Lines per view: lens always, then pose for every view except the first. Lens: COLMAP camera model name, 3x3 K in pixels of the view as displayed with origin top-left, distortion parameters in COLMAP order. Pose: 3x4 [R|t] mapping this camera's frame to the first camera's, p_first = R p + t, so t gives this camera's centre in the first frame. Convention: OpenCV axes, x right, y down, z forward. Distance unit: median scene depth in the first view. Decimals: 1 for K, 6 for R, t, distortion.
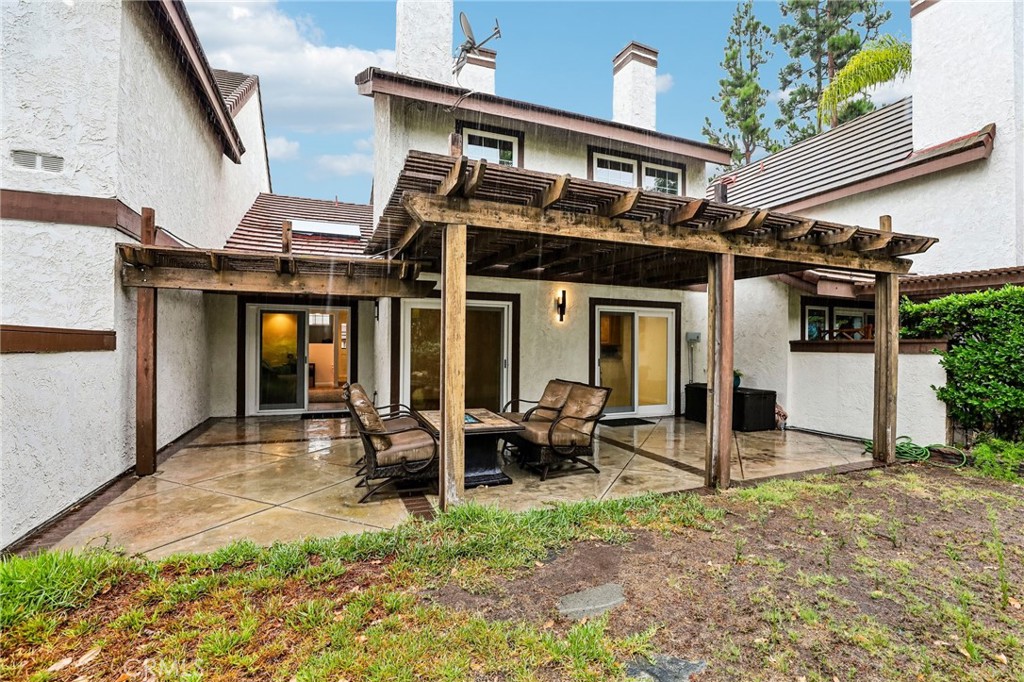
lens RADIAL K [[468.9, 0, 518.1], [0, 468.9, 347.3], [0, 0, 1]] dist [-0.039259, 0.009712]
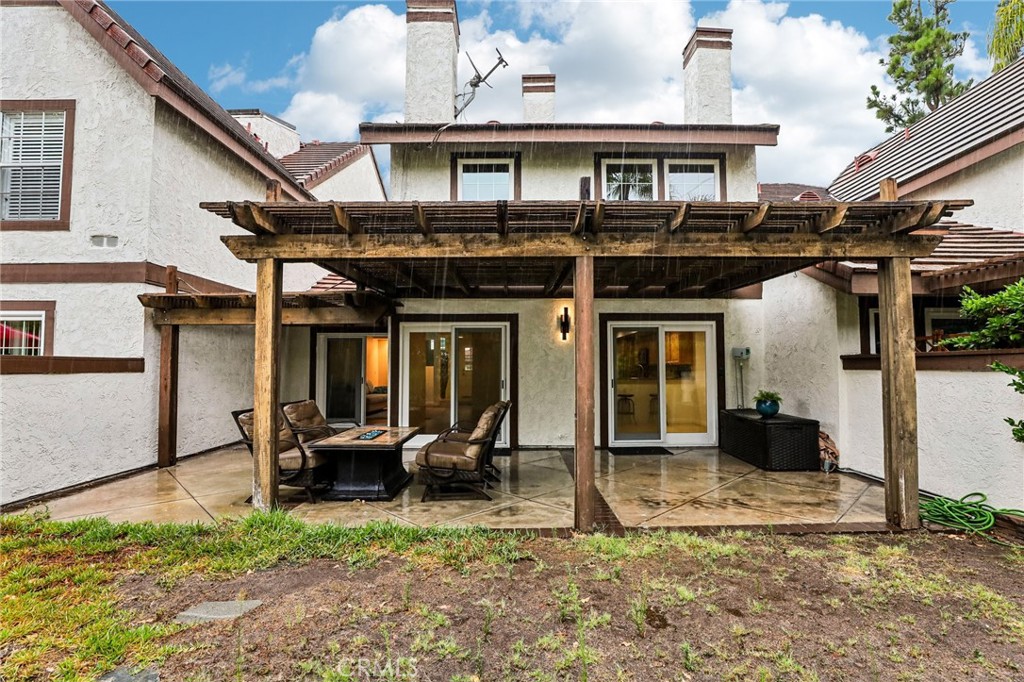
lens RADIAL K [[468.9, 0, 515.4], [0, 468.9, 346.6], [0, 0, 1]] dist [-0.039259, 0.009712]
pose [[0.925256, -0.027021, -0.378380, 0.530843], [0.008837, 0.998725, -0.049712, 0.006569], [0.379241, 0.042653, 0.924314, 0.126955]]
